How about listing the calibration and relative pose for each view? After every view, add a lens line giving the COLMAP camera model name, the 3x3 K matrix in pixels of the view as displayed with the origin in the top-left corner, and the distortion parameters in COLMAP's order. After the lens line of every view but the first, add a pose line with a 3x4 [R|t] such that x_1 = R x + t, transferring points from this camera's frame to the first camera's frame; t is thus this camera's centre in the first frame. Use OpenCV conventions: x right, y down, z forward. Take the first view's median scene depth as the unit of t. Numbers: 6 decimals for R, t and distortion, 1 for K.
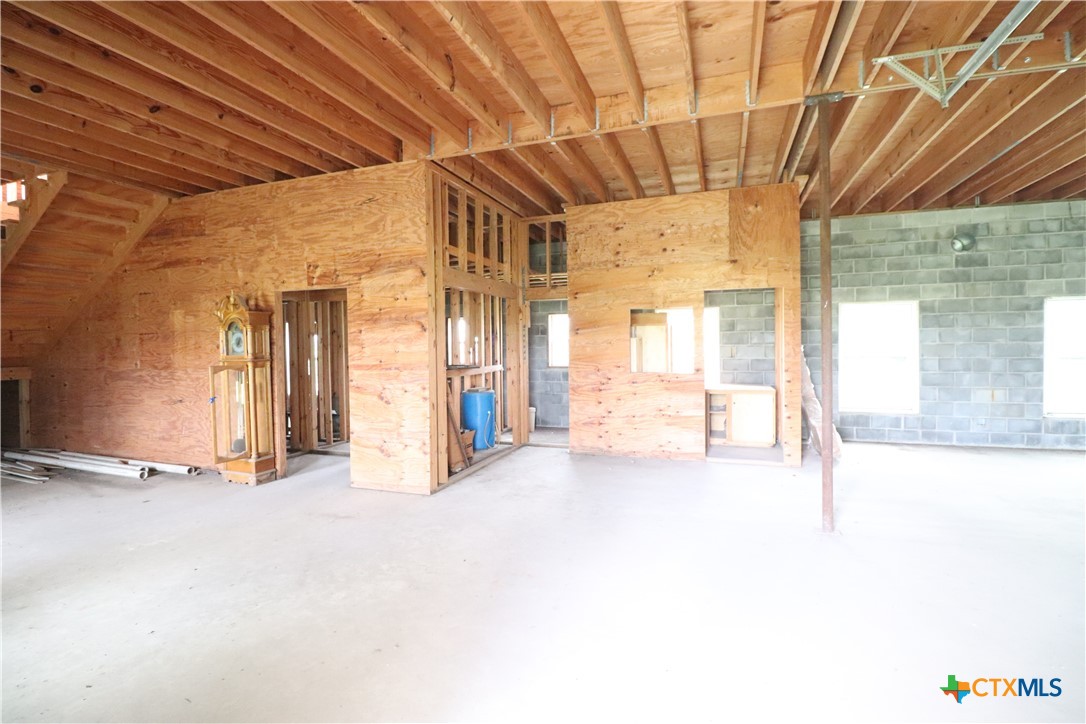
lens RADIAL K [[498.8, 0, 542.5], [0, 498.8, 359.8], [0, 0, 1]] dist [-0.021983, -0.005208]
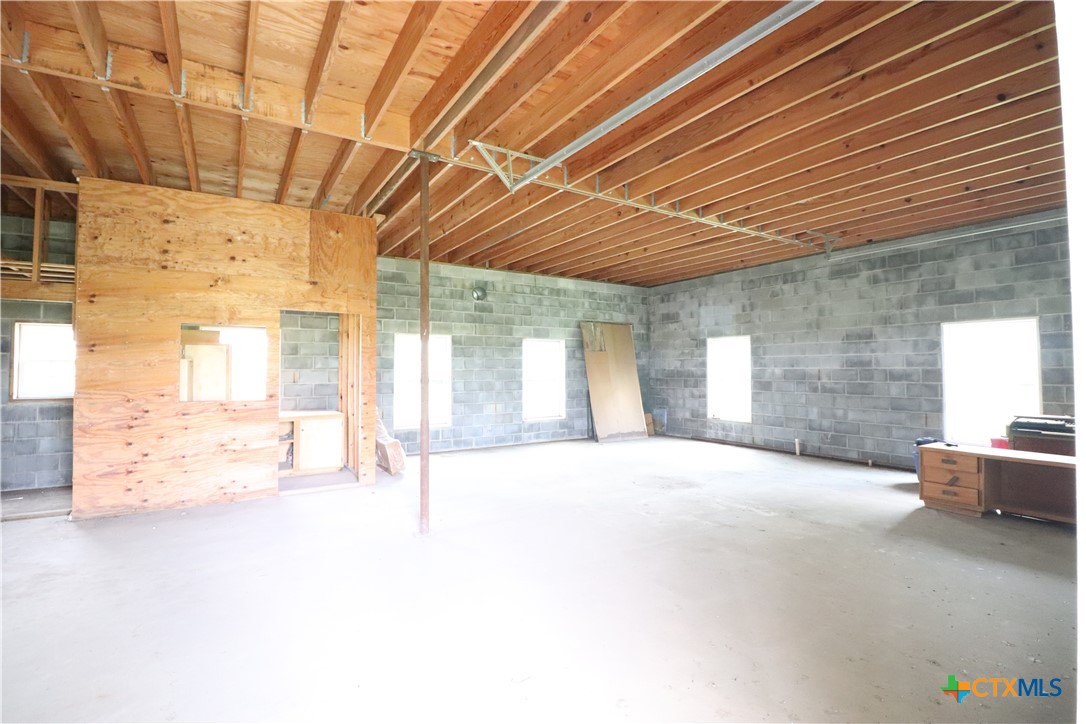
lens RADIAL K [[498.8, 0, 550.7], [0, 498.8, 361.6], [0, 0, 1]] dist [-0.021983, -0.005208]
pose [[0.595154, 0.023094, 0.803280, -0.106654], [0.020353, 0.998833, -0.043796, 0.007288], [-0.803354, 0.042415, 0.593990, 0.048009]]
